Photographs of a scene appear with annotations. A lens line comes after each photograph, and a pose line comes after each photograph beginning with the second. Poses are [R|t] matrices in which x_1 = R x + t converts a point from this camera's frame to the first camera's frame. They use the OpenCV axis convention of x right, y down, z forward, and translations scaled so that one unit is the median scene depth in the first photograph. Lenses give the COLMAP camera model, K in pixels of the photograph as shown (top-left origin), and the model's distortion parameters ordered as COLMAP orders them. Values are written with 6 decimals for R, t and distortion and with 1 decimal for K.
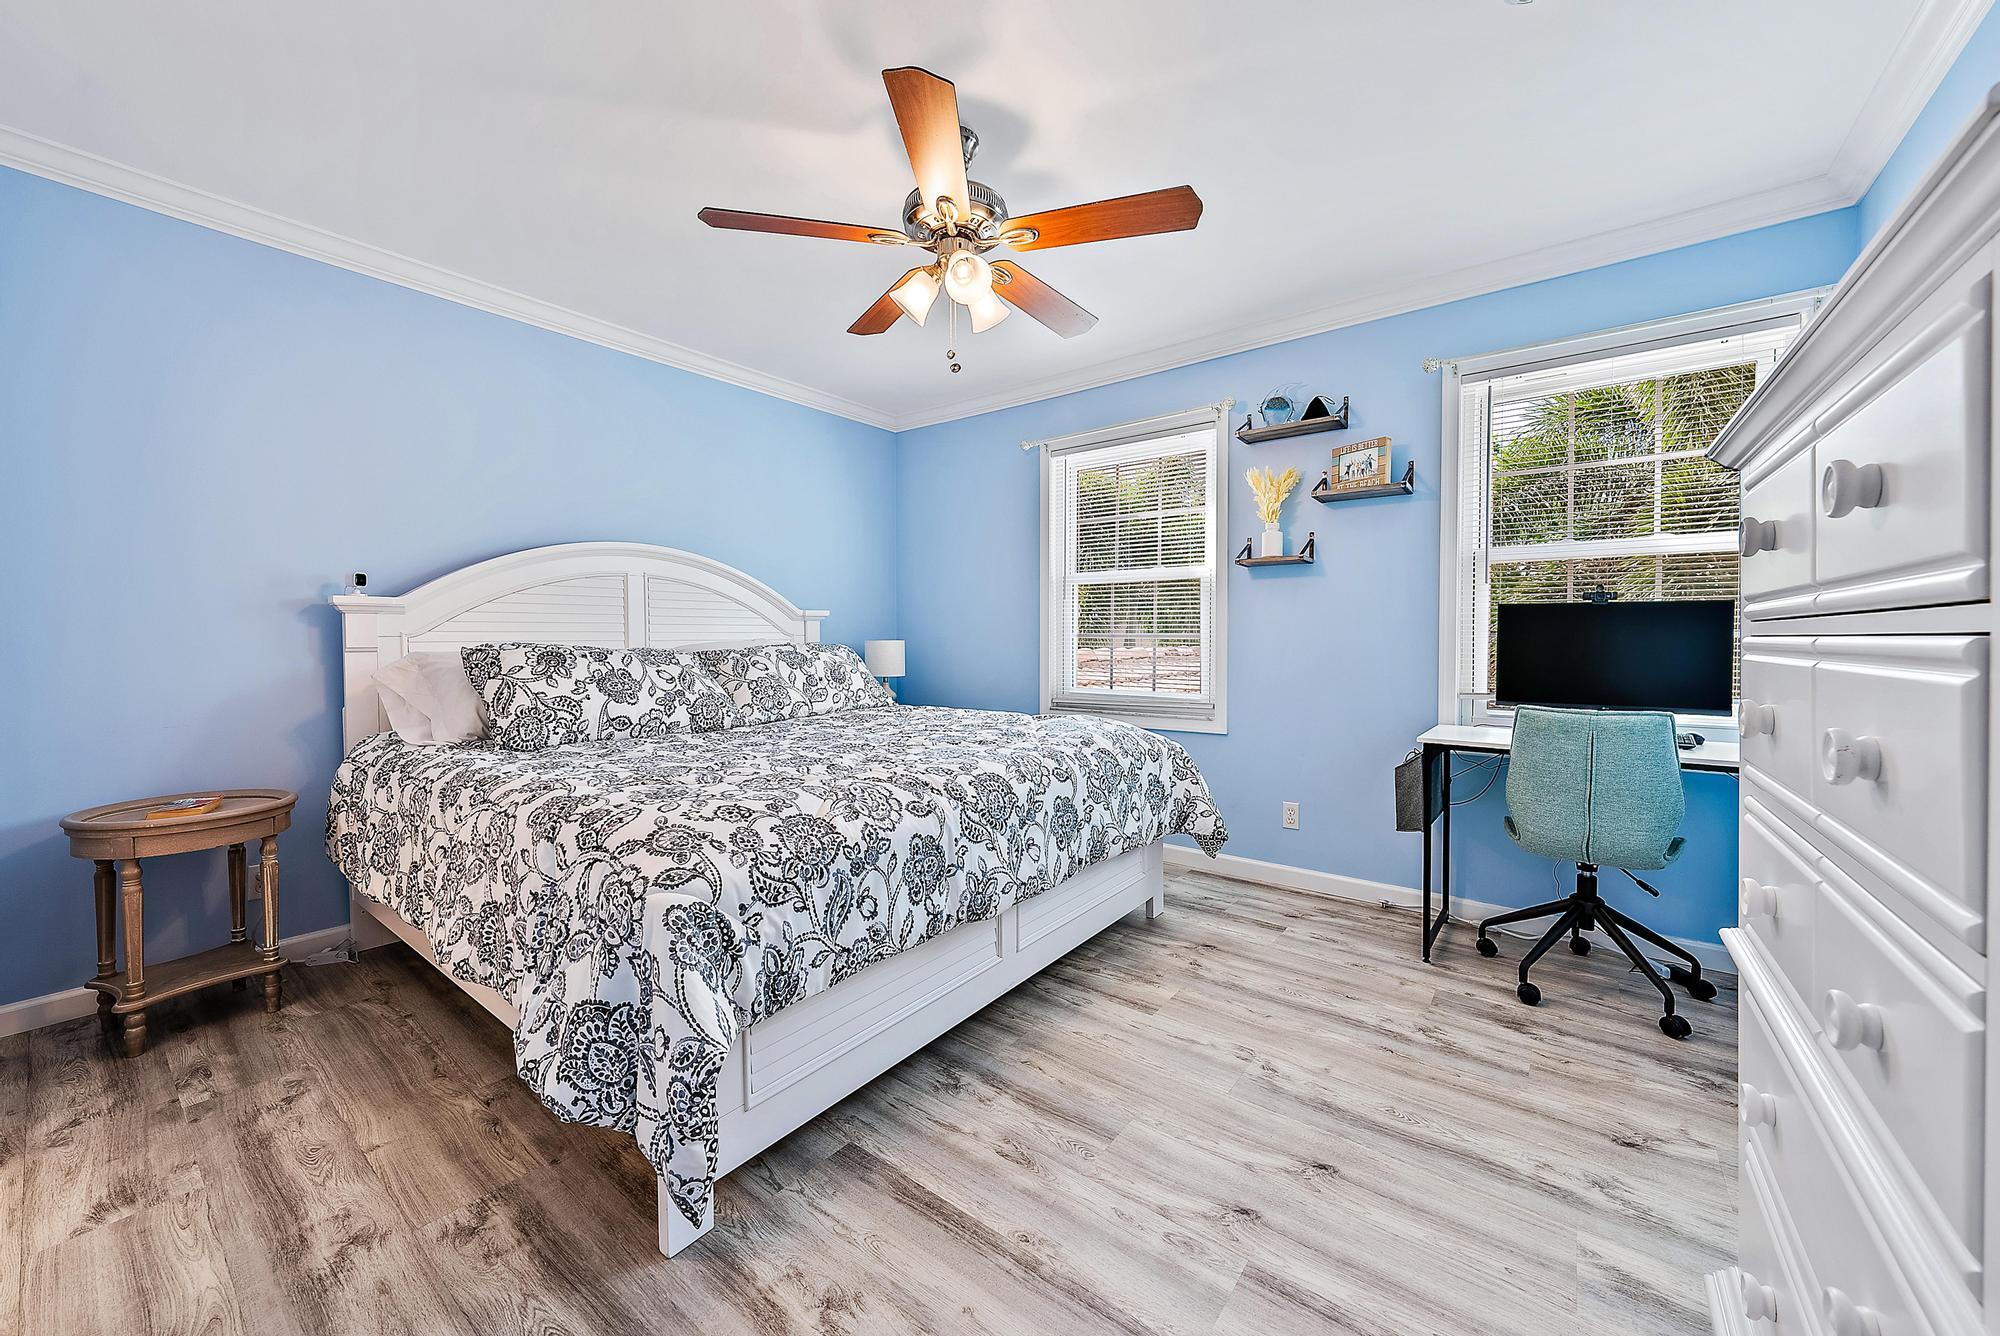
lens RADIAL K [[732.1, 0, 1006.9], [0, 732.1, 659.6], [0, 0, 1]] dist [-0.000684, -0.000098]
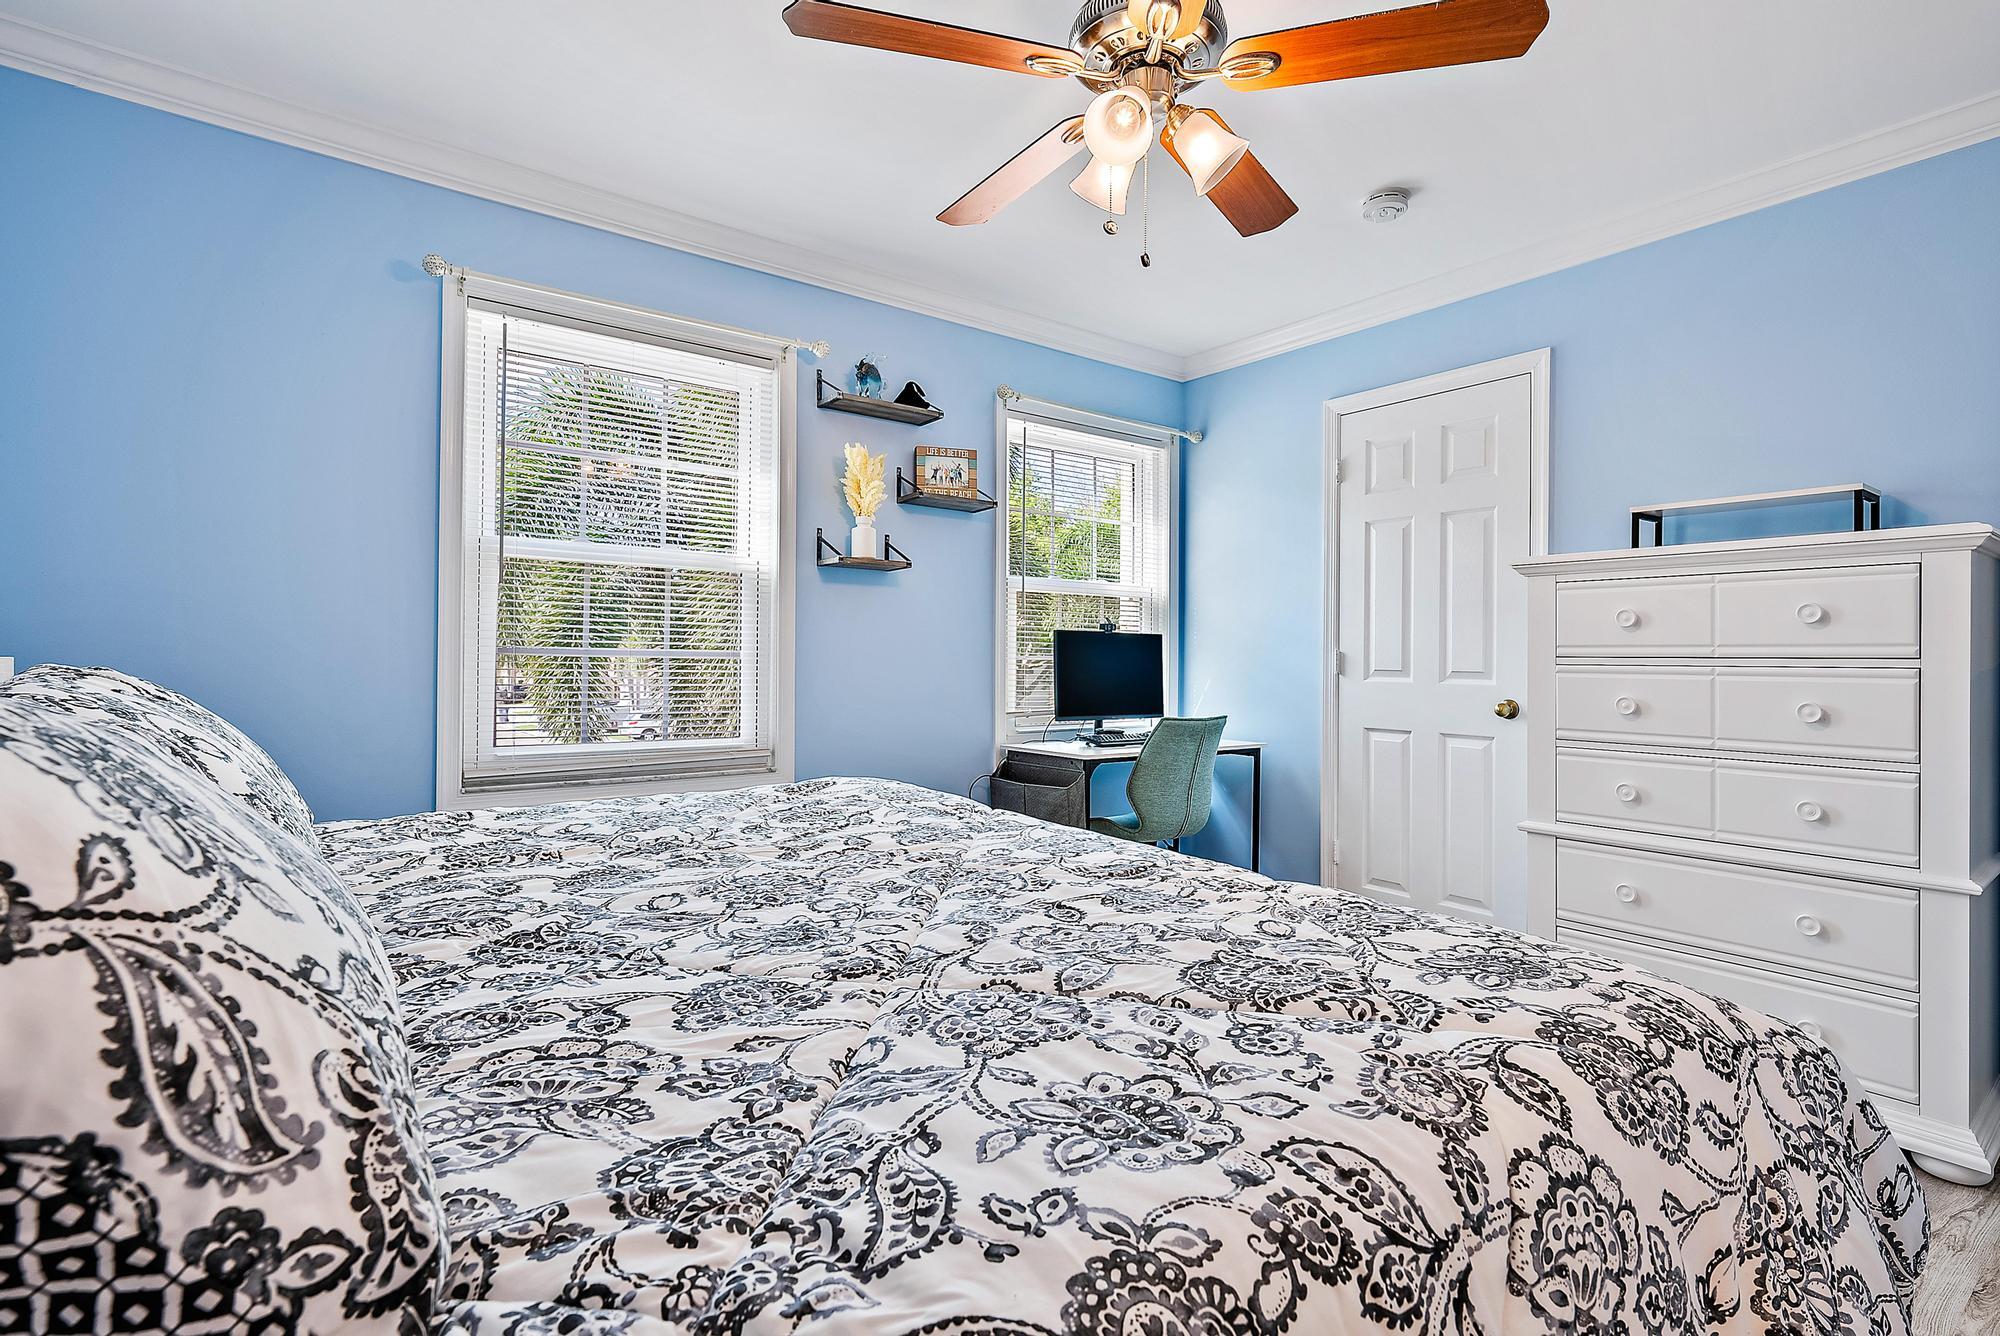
lens RADIAL K [[941.8, 0, 1000.4], [0, 941.8, 655.6], [0, 0, 1]] dist [0.000439, 0.000027]
pose [[0.270164, -0.000609, 0.962814, -0.614676], [0.014633, 0.999887, -0.003473, -0.027728], [-0.962703, 0.015027, 0.270143, 0.589155]]
